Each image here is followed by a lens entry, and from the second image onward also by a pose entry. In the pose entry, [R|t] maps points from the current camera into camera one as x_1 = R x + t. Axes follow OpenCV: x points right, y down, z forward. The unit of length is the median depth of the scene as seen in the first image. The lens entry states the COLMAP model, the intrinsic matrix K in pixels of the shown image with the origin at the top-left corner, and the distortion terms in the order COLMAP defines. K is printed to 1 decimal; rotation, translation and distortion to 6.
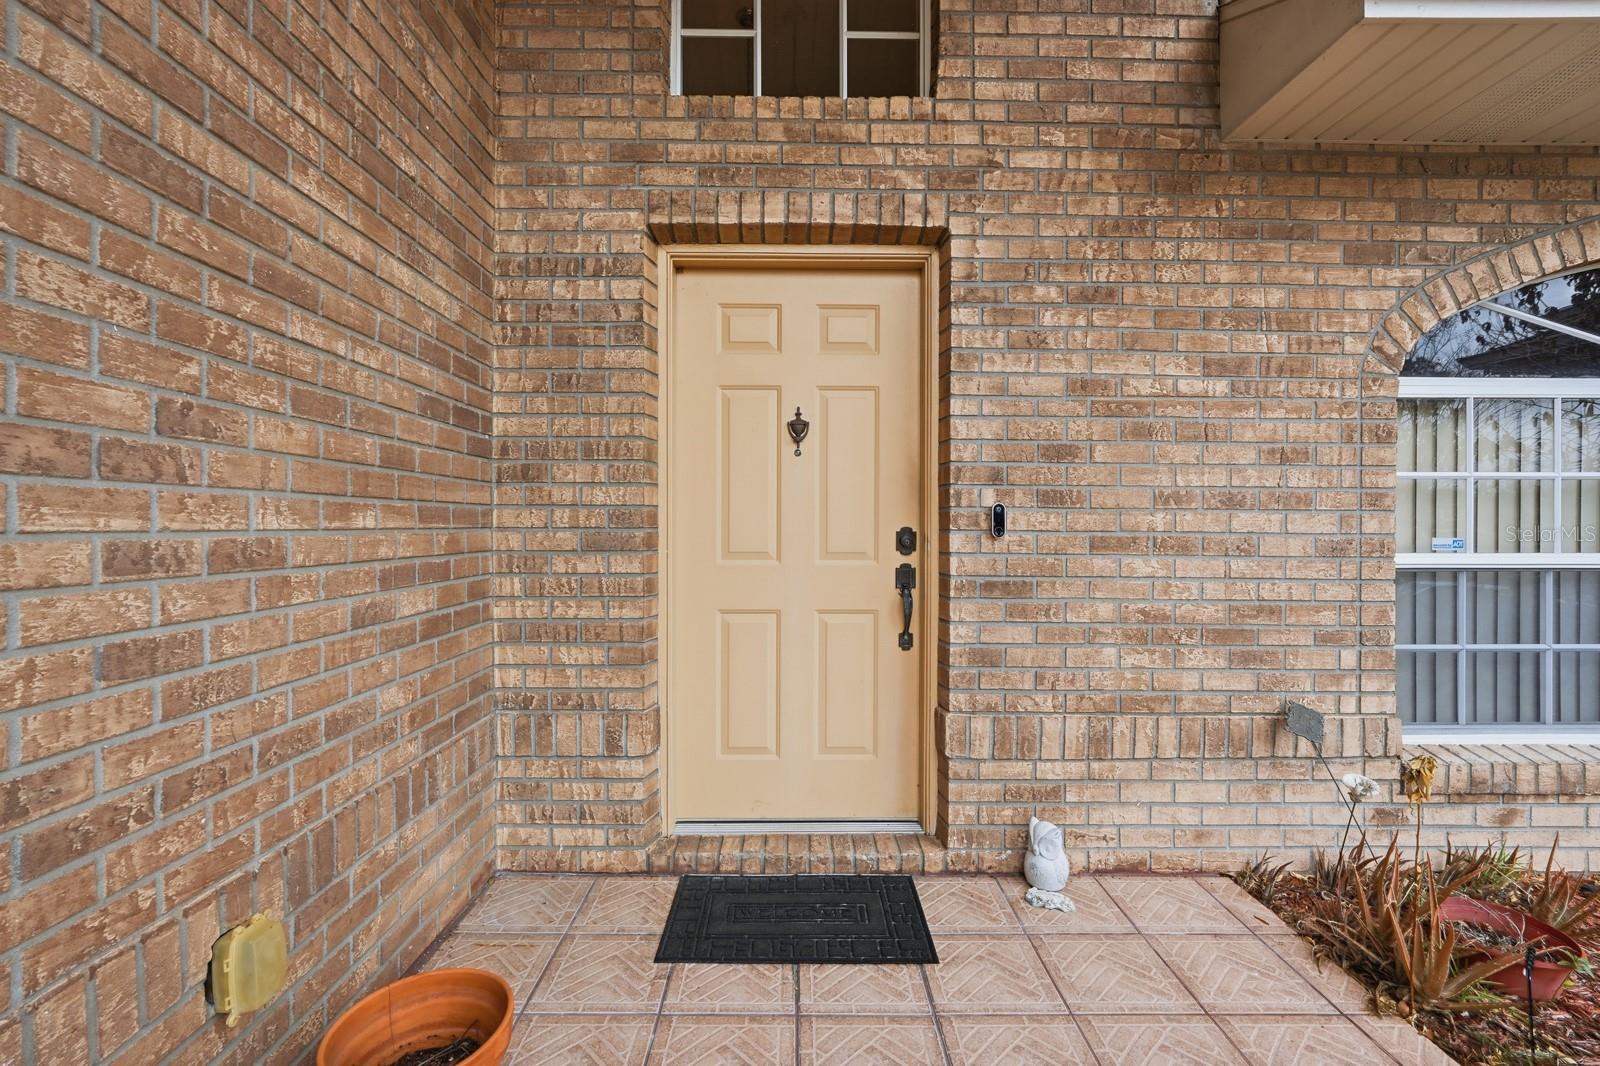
lens RADIAL K [[712.0, 0, 800.7], [0, 712.0, 531.5], [0, 0, 1]] dist [-0.015282, 0.008487]
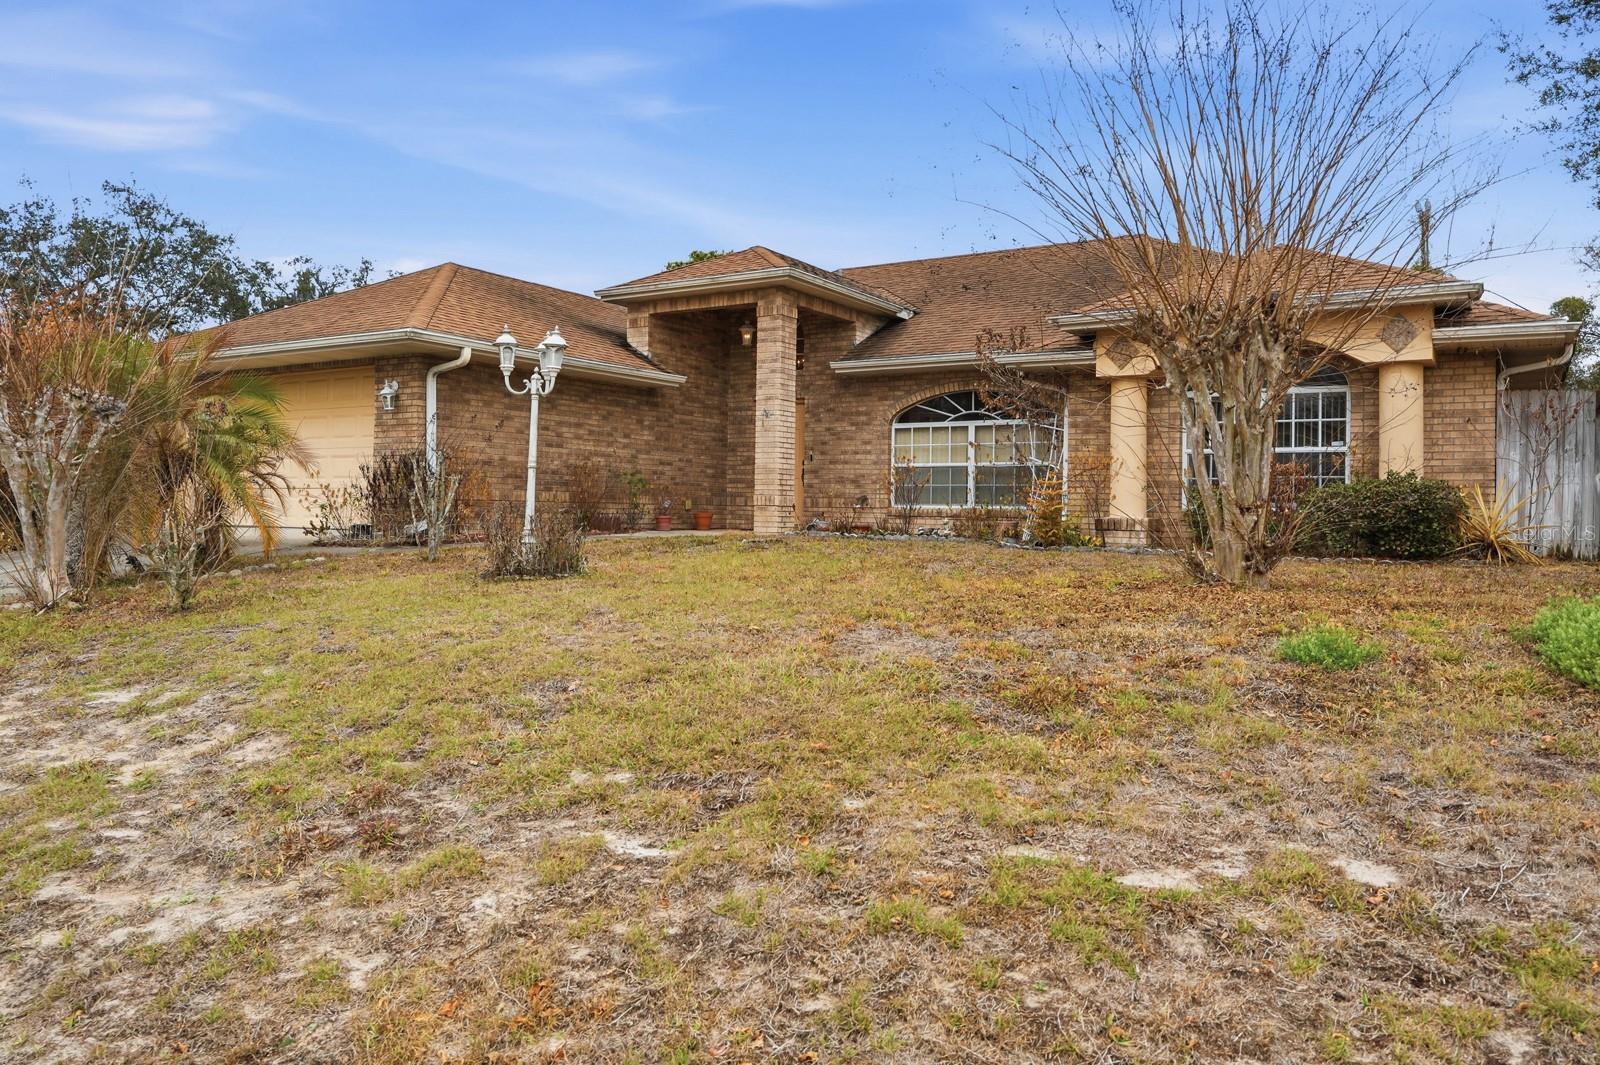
lens RADIAL K [[1100.2, 0, 800.0], [0, 1100.2, 532.5], [0, 0, 1]] dist [0.000298, -0.000009]
pose [[0.847238, 0.018532, -0.530890, 4.192296], [-0.014075, 0.999824, 0.012439, 0.402291], [0.531027, -0.003067, 0.847349, -5.395624]]
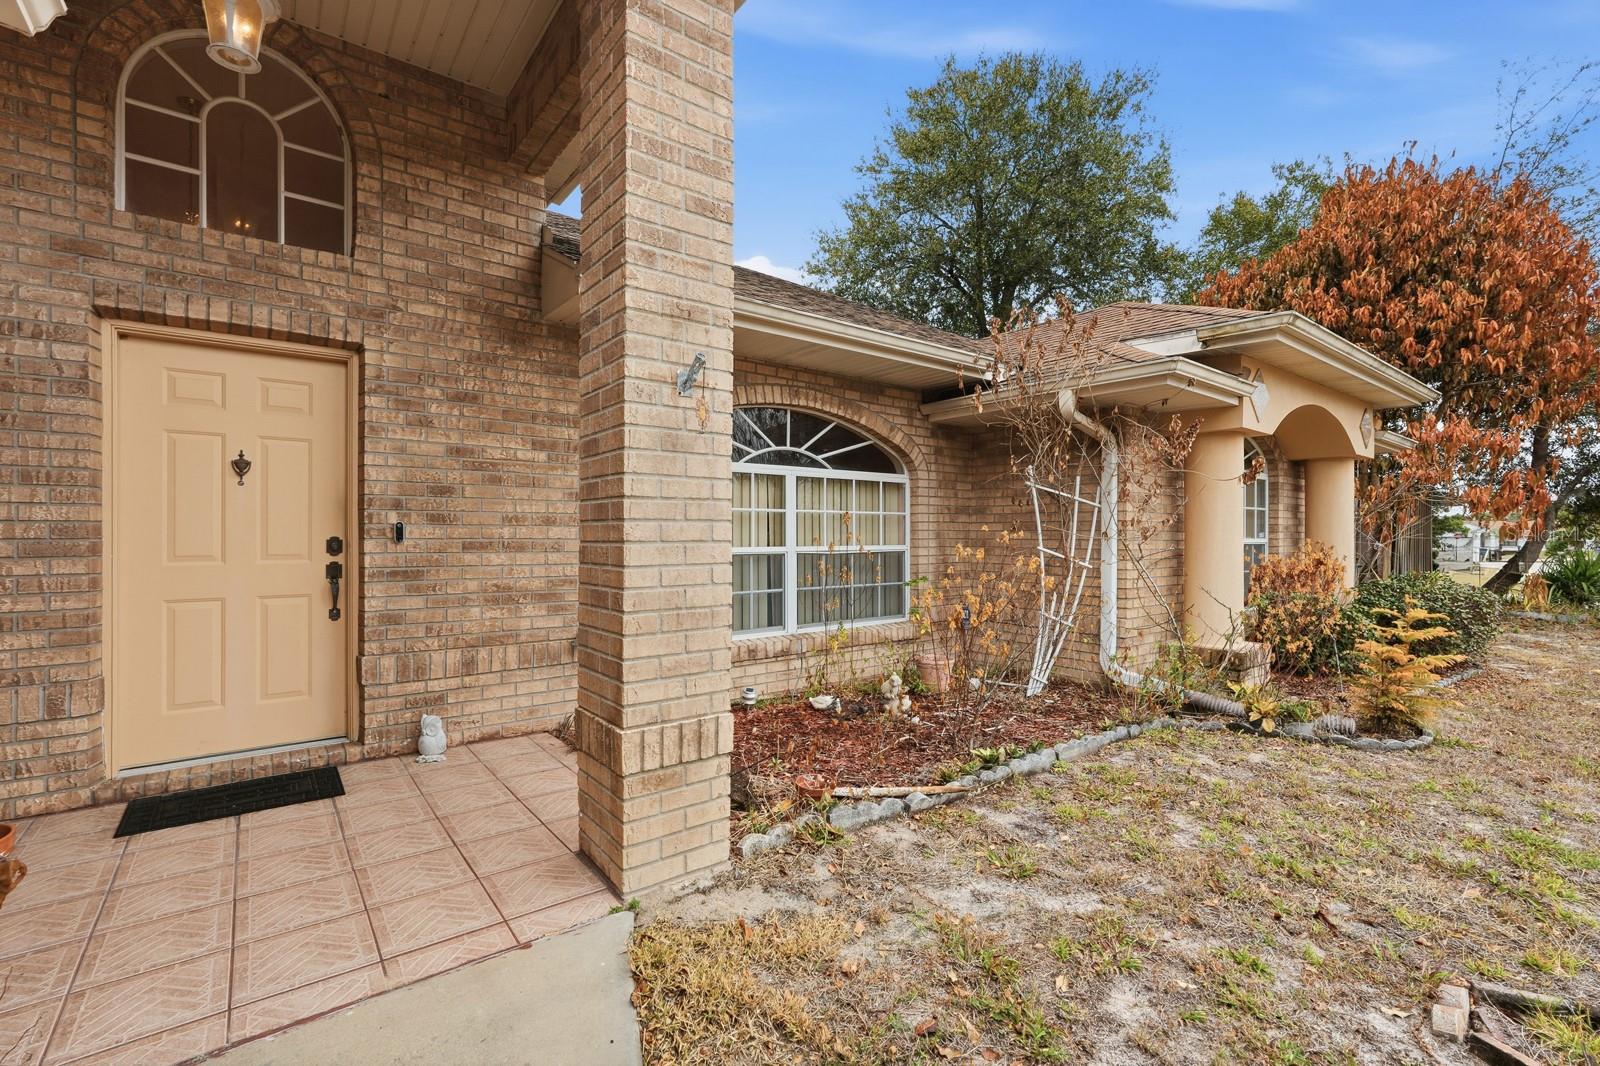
lens RADIAL K [[712.0, 0, 800.7], [0, 712.0, 531.5], [0, 0, 1]] dist [-0.015282, 0.008487]
pose [[0.795293, -0.001565, 0.606224, 0.029346], [0.006639, 0.999959, -0.006129, -0.001152], [-0.606189, 0.008899, 0.795271, -0.807971]]
